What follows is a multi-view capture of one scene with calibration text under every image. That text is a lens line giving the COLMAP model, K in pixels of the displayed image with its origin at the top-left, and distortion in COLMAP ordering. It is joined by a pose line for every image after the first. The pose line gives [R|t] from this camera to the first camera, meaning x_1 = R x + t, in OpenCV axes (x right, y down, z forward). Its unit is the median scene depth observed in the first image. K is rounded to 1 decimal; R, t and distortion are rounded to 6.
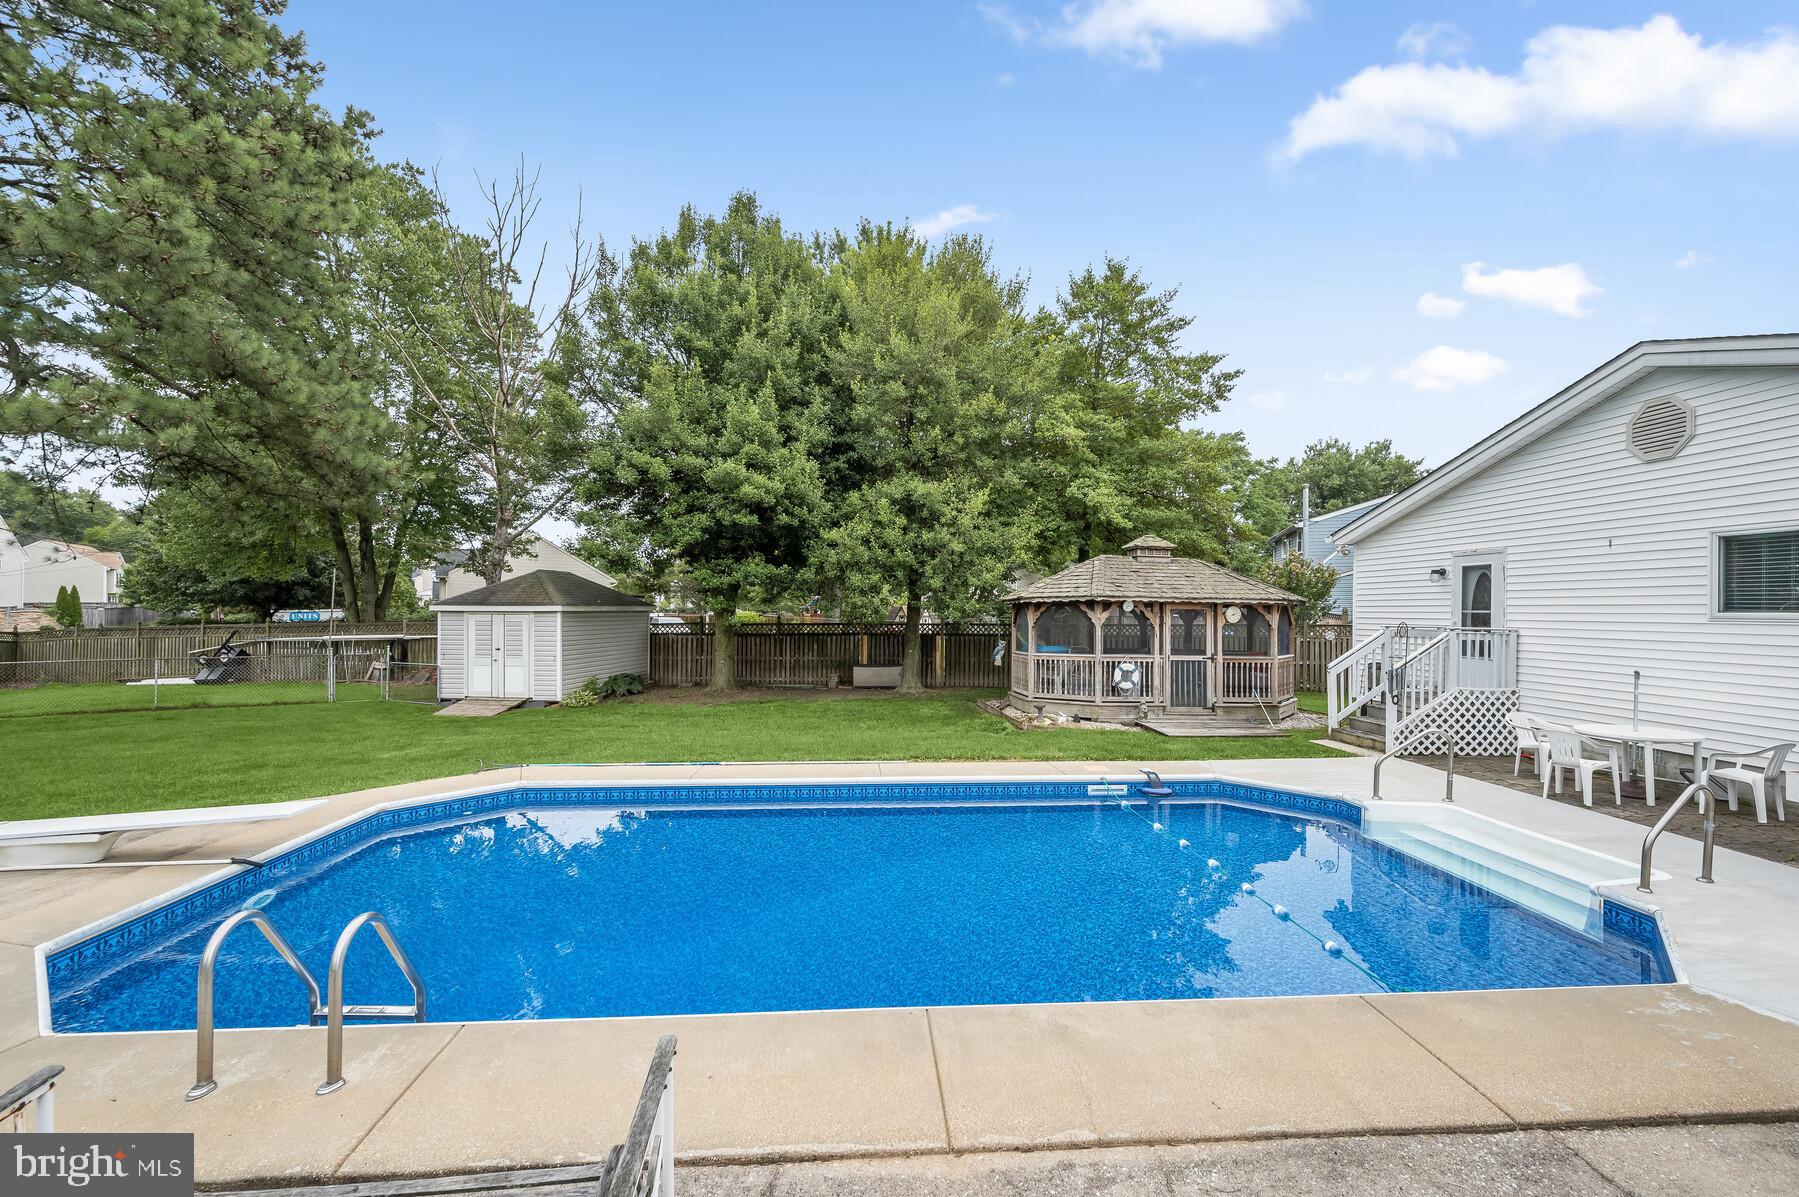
lens RADIAL K [[748.6, 0, 896.8], [0, 748.6, 602.8], [0, 0, 1]] dist [-0.003275, -0.000592]
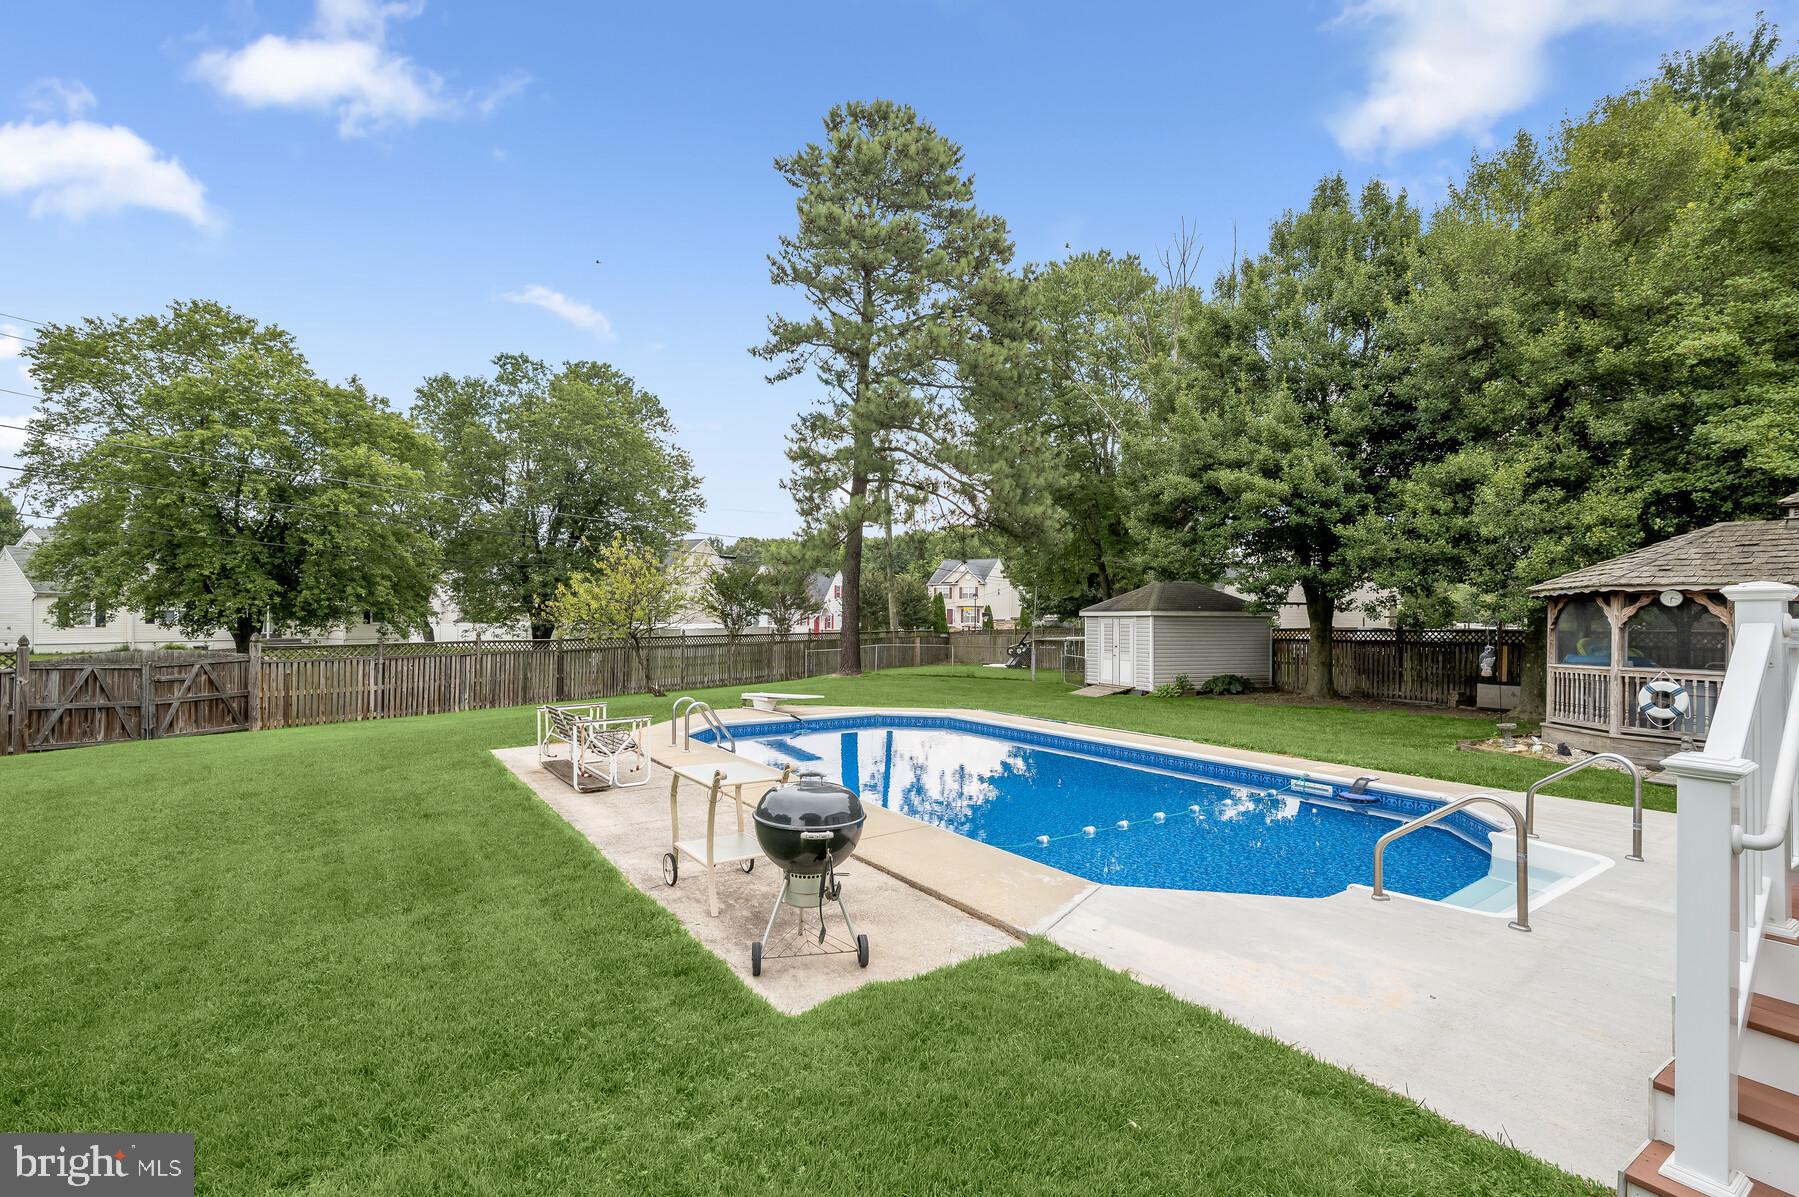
lens RADIAL K [[809.9, 0, 897.3], [0, 809.9, 624.4], [0, 0, 1]] dist [-0.002443, 0.000701]
pose [[0.500334, 0.002733, -0.865828, 0.585931], [0.003842, 0.999978, 0.005377, 0.021372], [0.865824, -0.006016, 0.500313, 0.013657]]
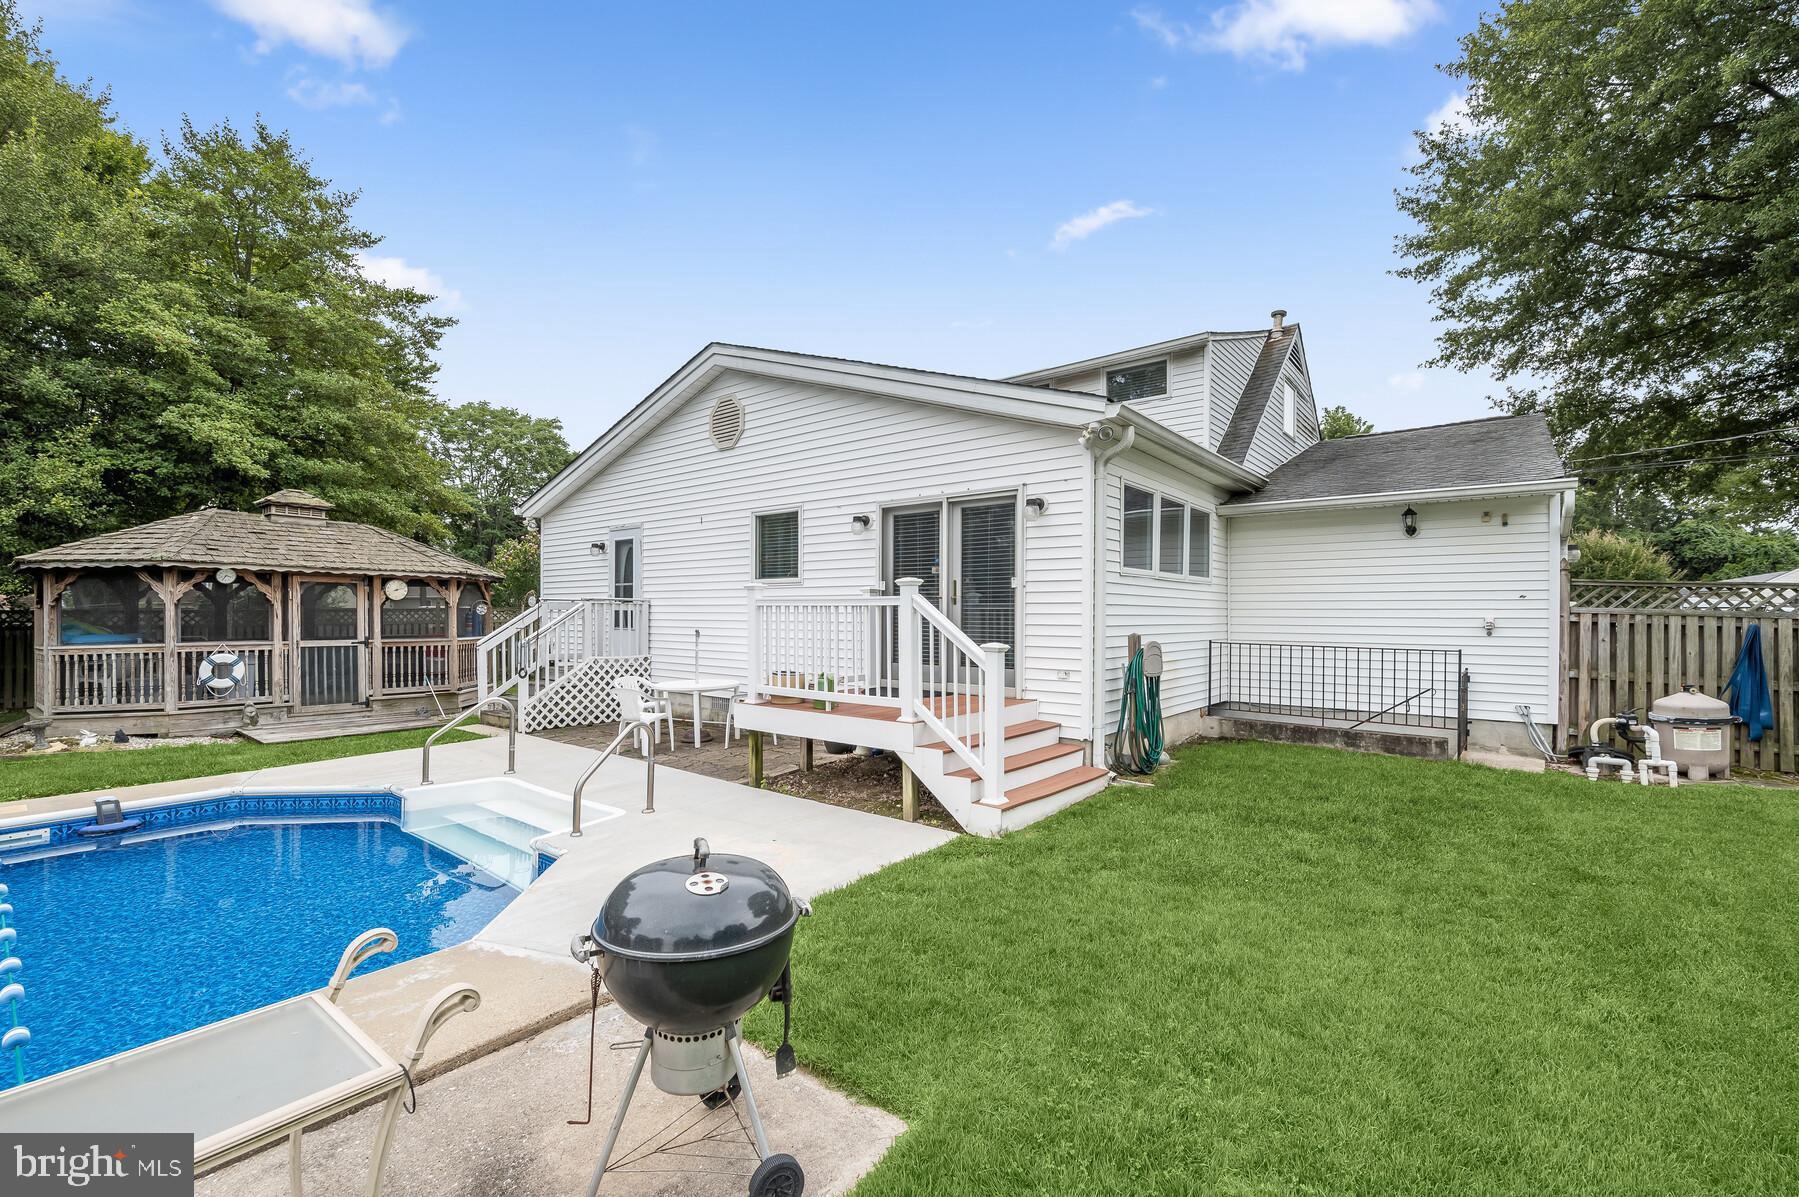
lens RADIAL K [[748.6, 0, 911.1], [0, 748.6, 612.6], [0, 0, 1]] dist [-0.003275, -0.000592]
pose [[0.674625, -0.010062, 0.738092, 0.217400], [-0.001813, 0.999881, 0.015289, 0.027421], [-0.738158, -0.011653, 0.674527, -0.000392]]
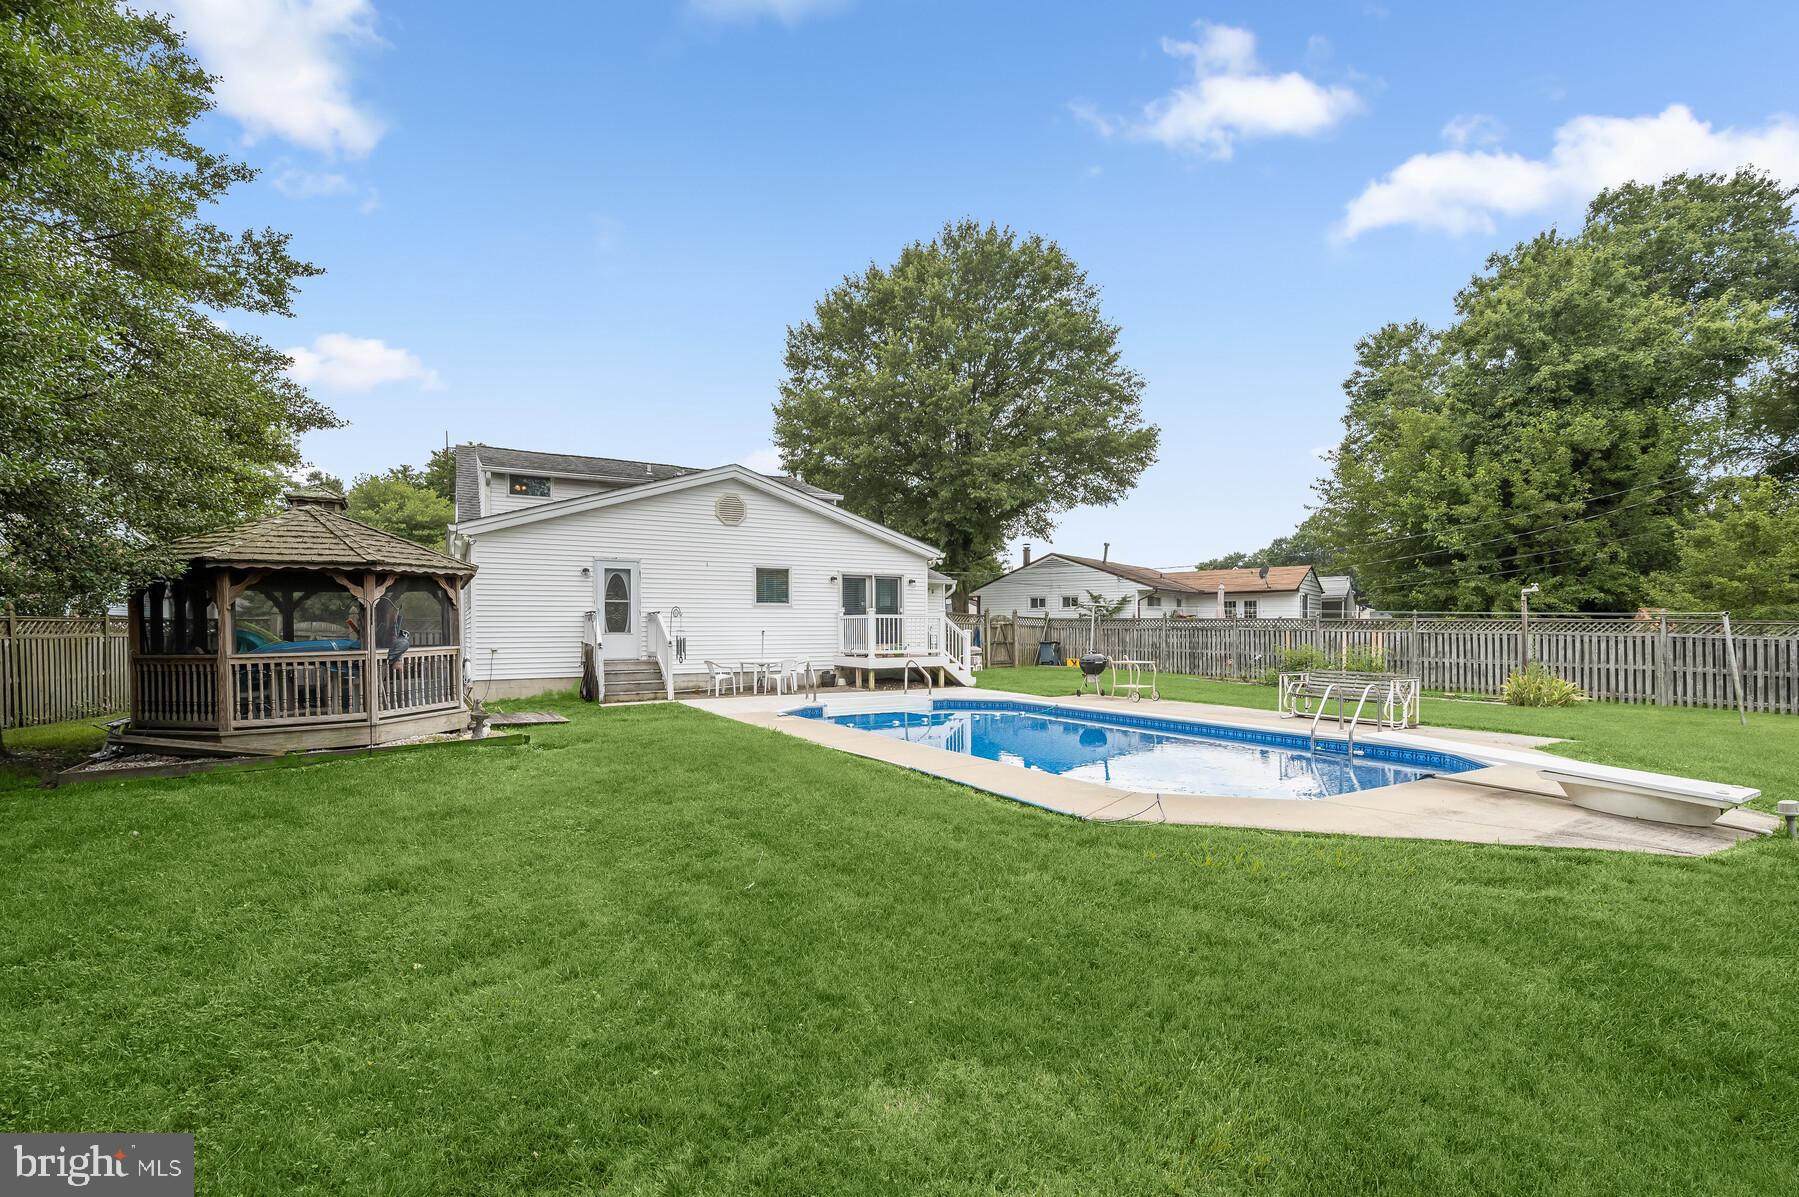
lens RADIAL K [[788.6, 0, 916.5], [0, 788.6, 636.6], [0, 0, 1]] dist [0.002303, 0.000085]
pose [[-0.454679, -0.014542, 0.890537, -0.659034], [-0.007724, 0.999893, 0.012385, 0.045548], [-0.890622, -0.001248, -0.454743, 0.931430]]
